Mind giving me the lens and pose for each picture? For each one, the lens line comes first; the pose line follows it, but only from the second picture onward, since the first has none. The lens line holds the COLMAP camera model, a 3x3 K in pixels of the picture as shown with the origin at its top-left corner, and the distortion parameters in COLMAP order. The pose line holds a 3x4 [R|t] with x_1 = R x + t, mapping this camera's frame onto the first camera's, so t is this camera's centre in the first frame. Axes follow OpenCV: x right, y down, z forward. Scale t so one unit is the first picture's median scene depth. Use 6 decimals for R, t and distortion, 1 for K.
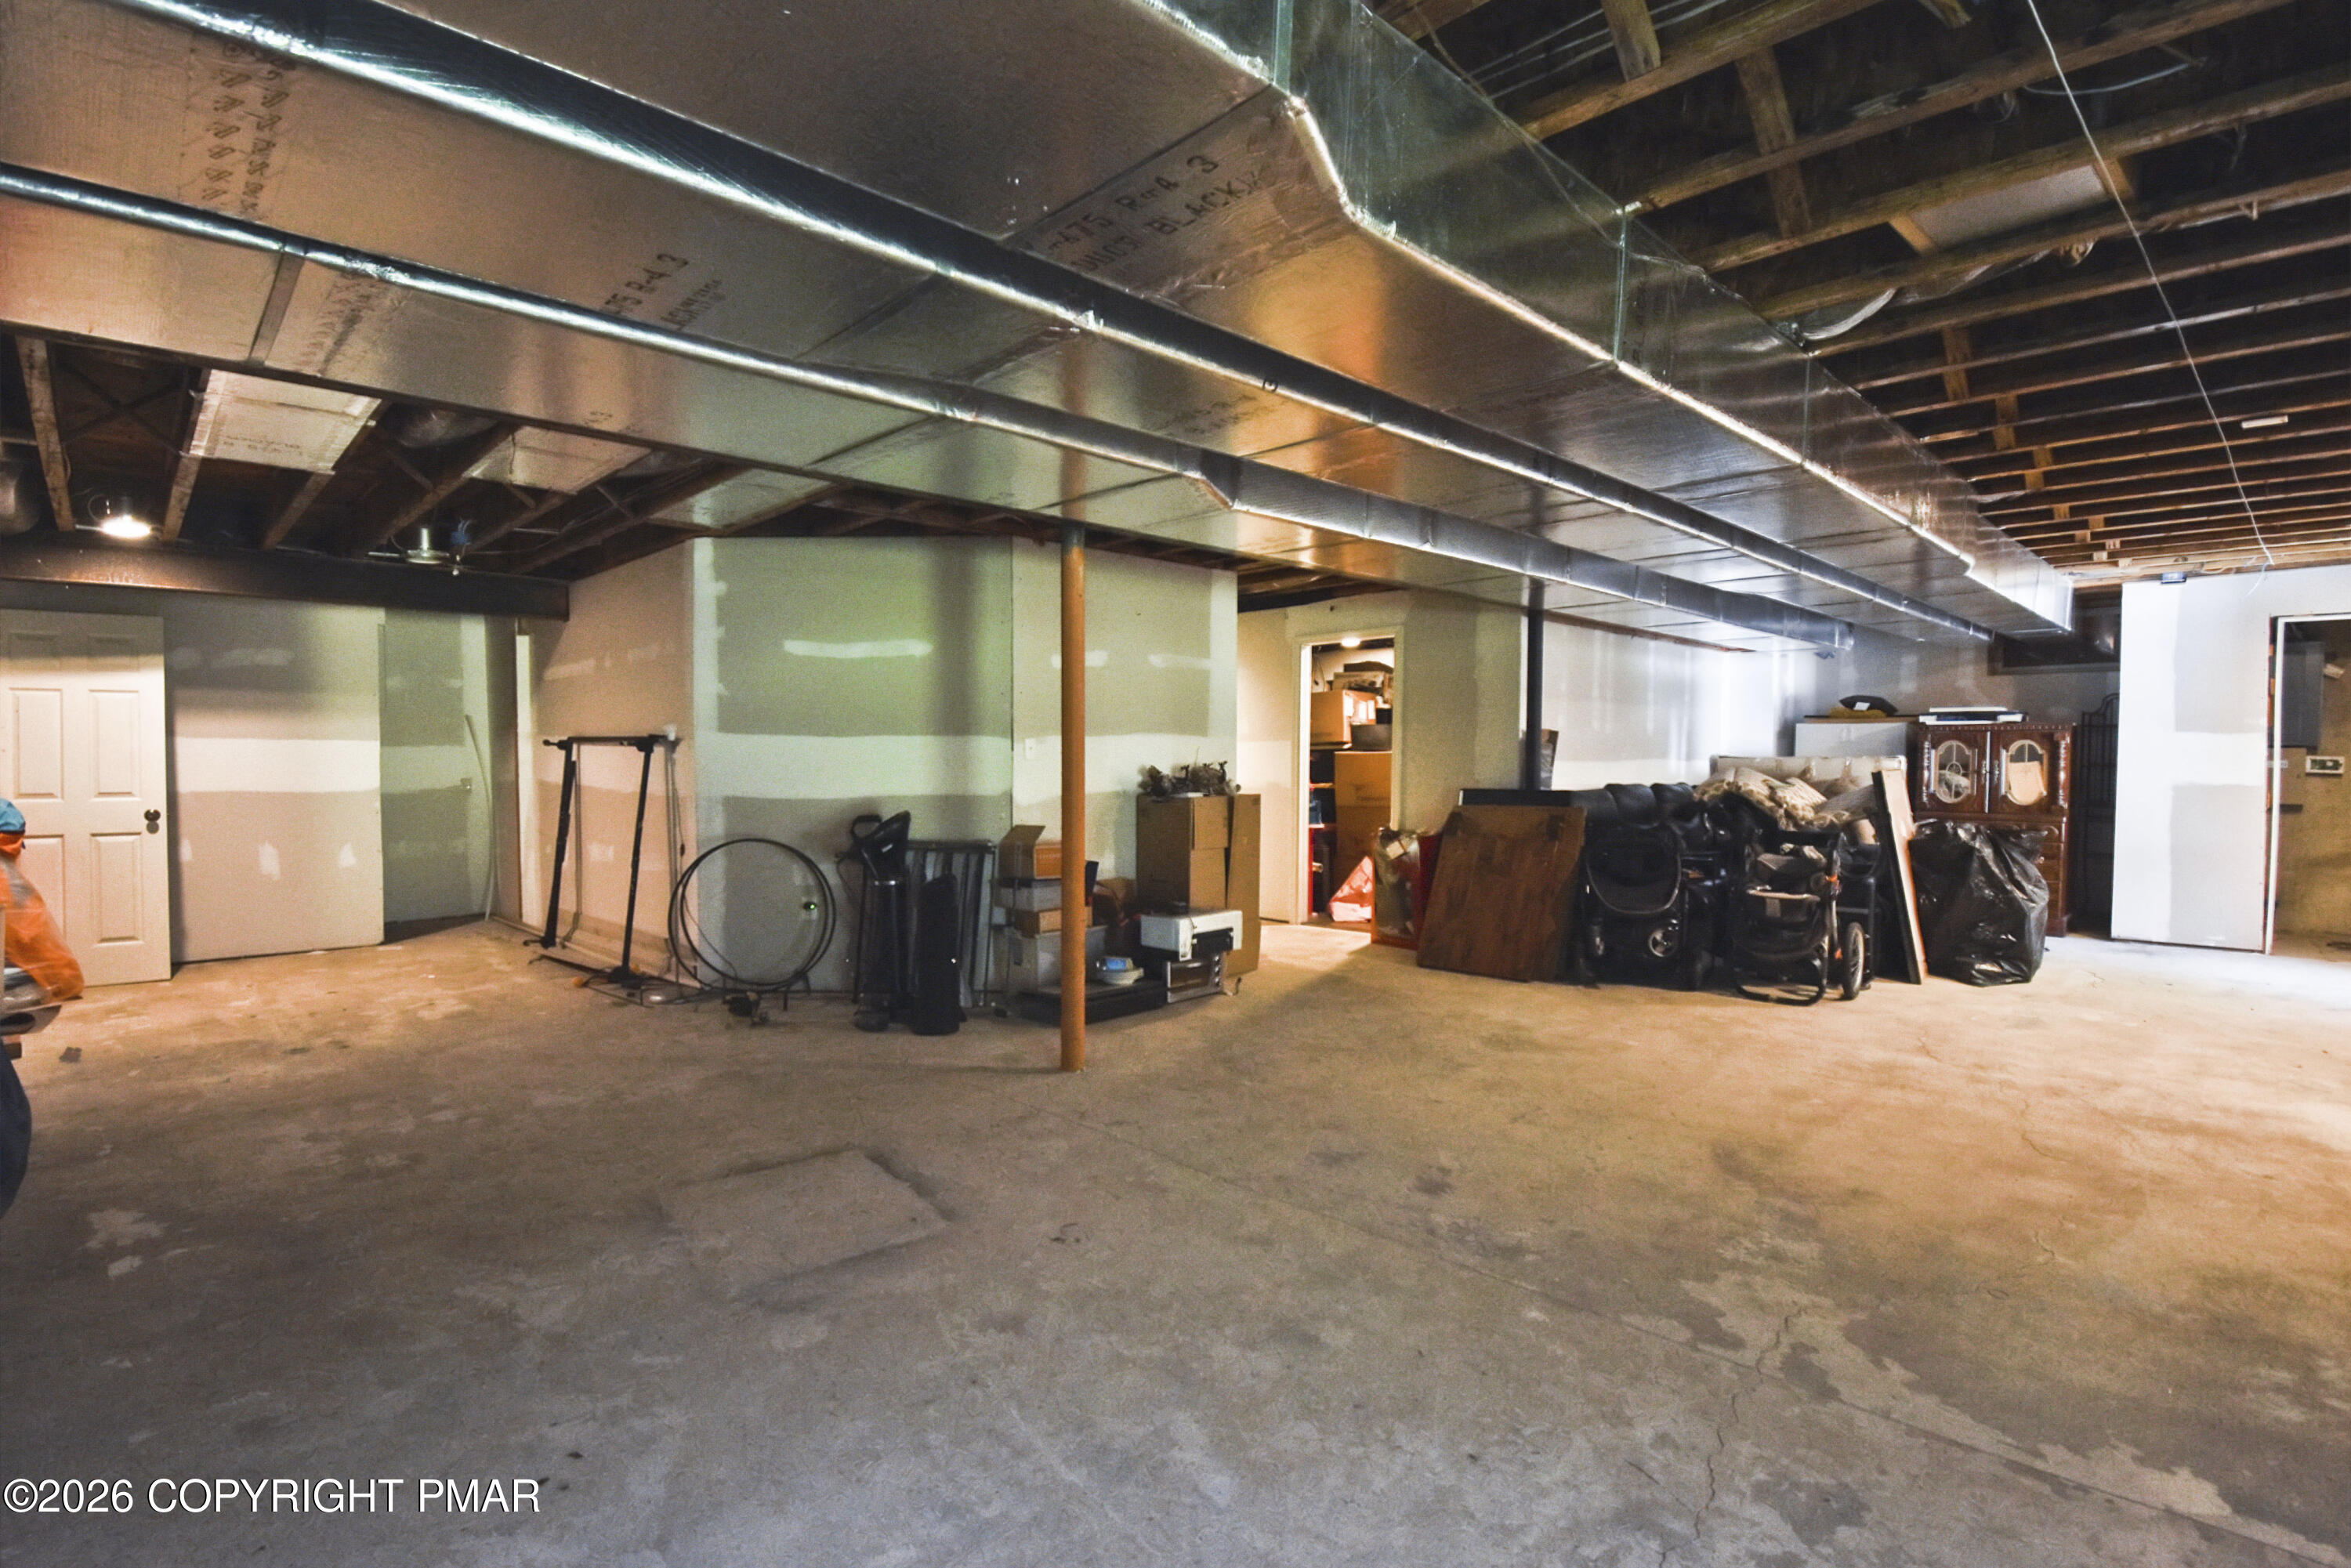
lens RADIAL K [[1118.0, 0, 1175.5], [0, 1118.0, 784.0], [0, 0, 1]] dist [-0.000656, -0.000151]
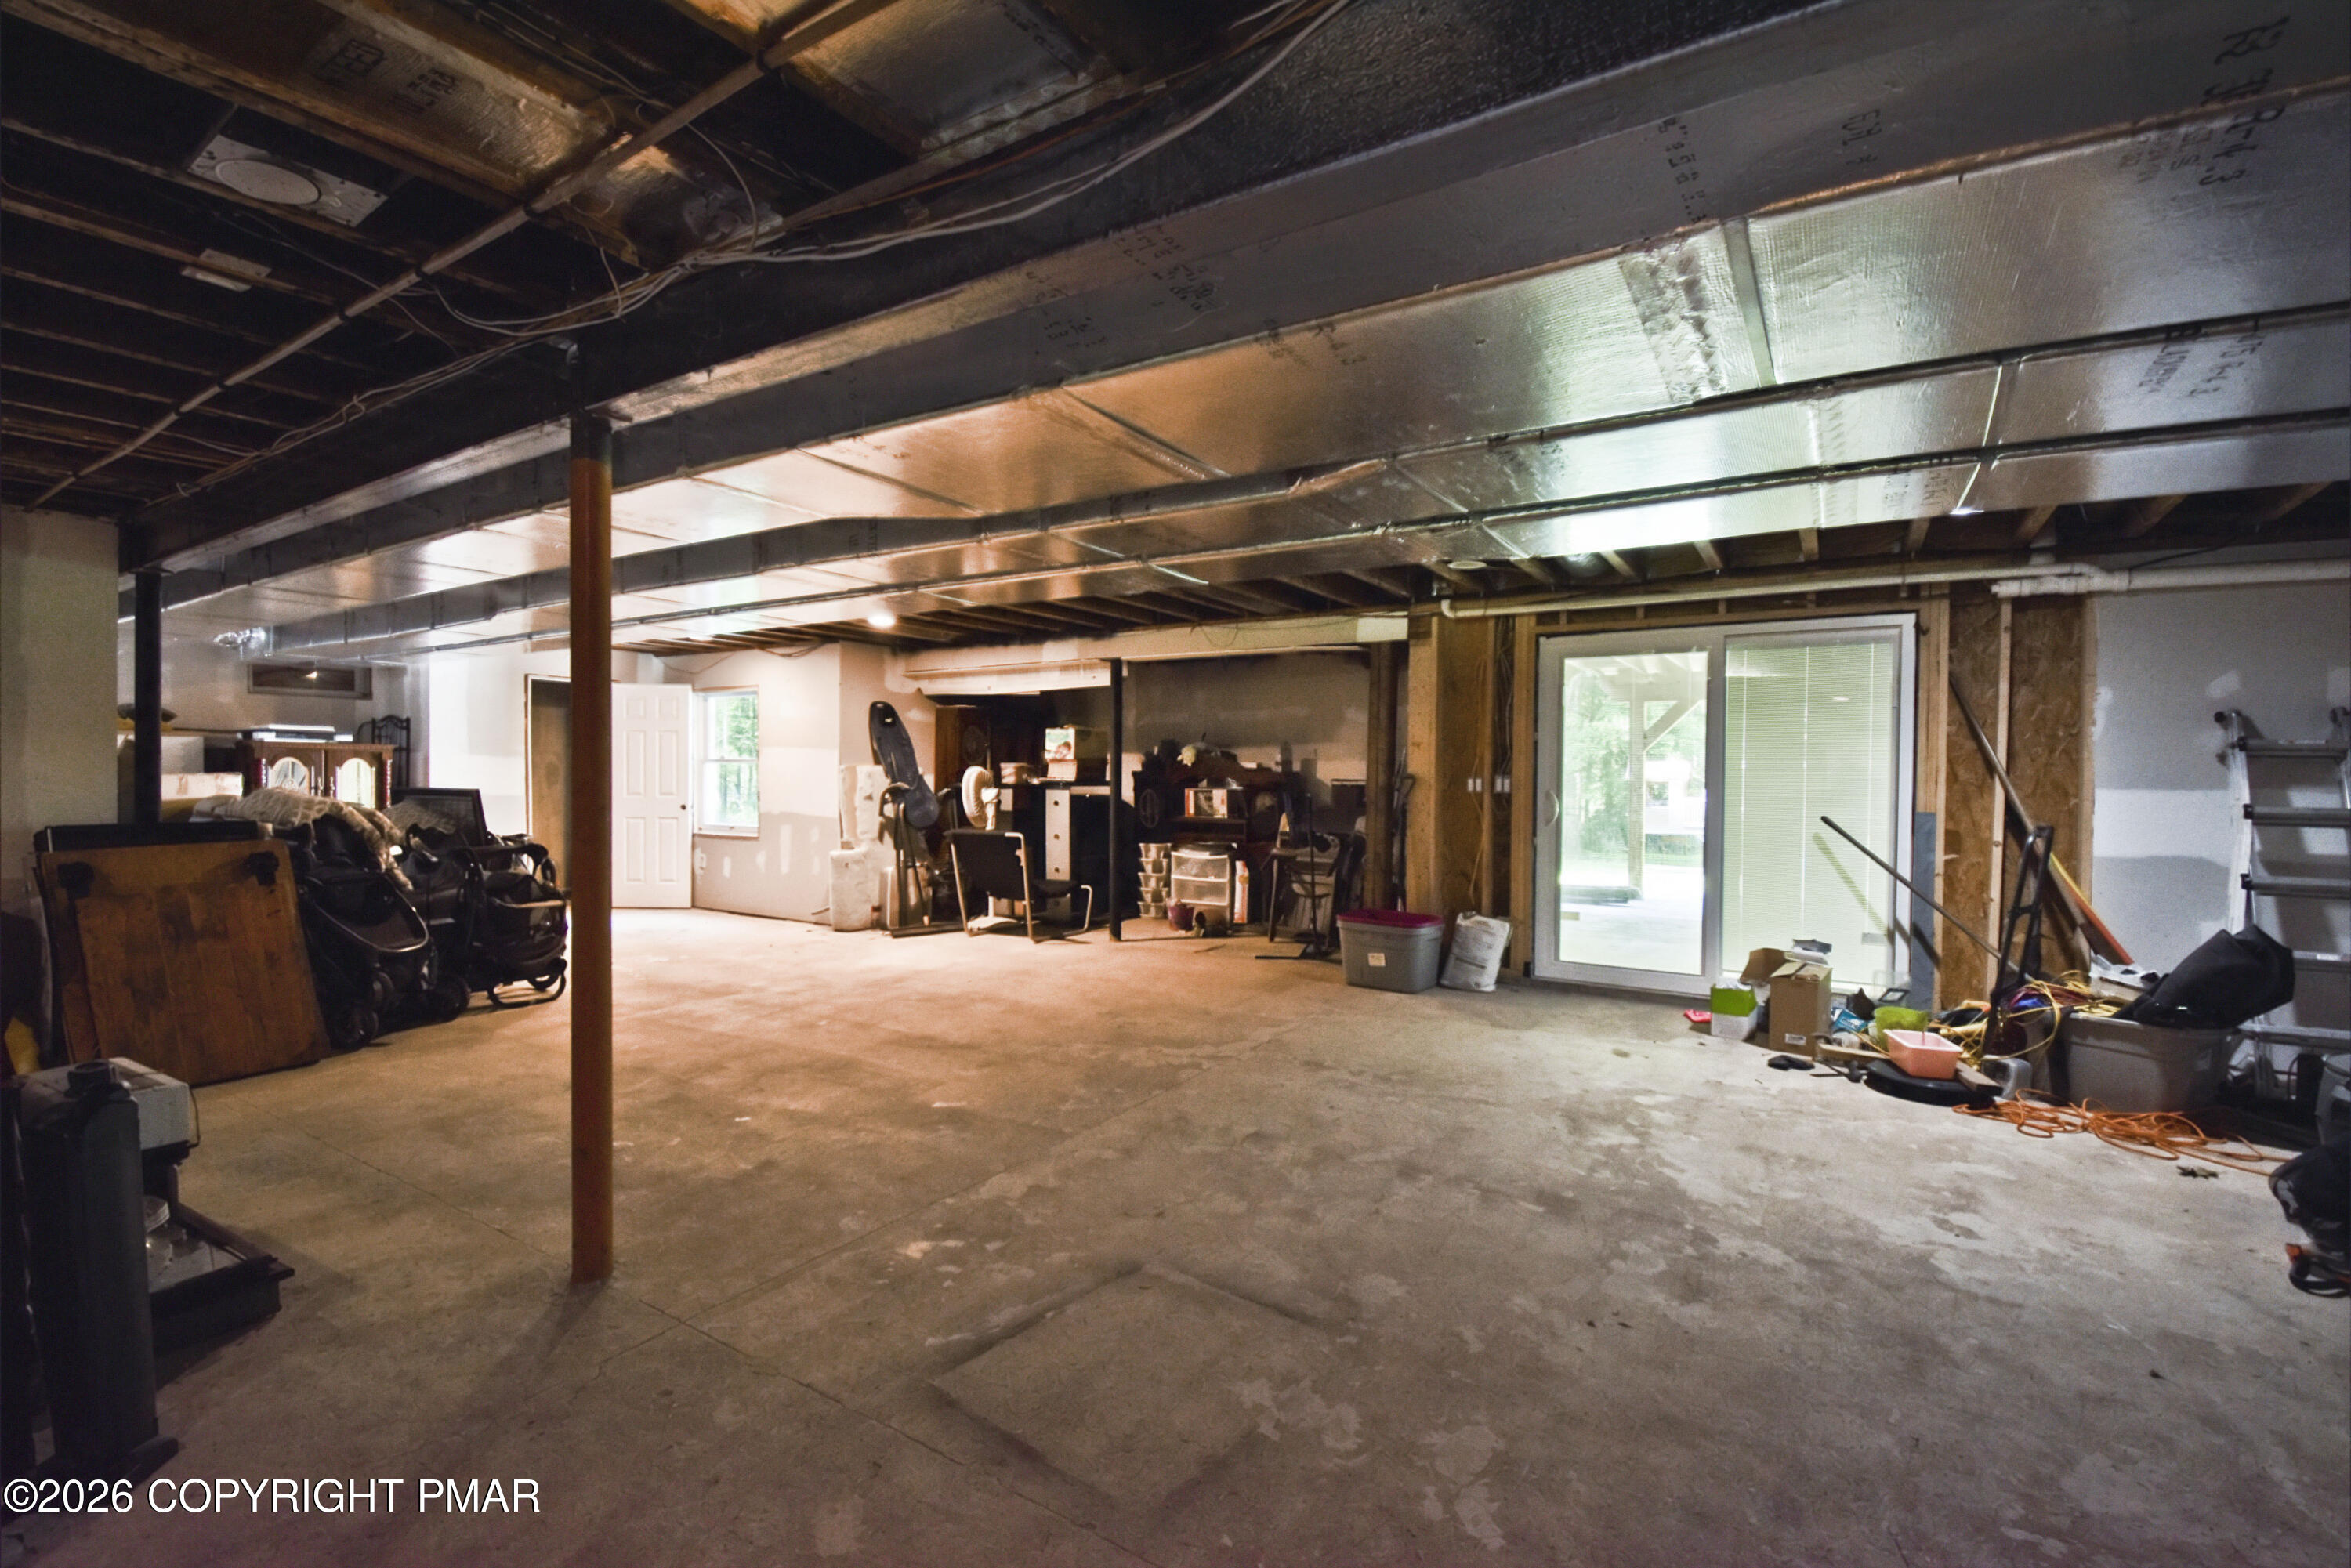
lens RADIAL K [[1043.1, 0, 1195.7], [0, 1043.1, 780.5], [0, 0, 1]] dist [-0.022973, -0.000469]
pose [[-0.240867, -0.009254, 0.970514, -1.180048], [0.025829, 0.999539, 0.015941, -0.036937], [-0.970214, 0.028907, -0.240517, 1.284829]]
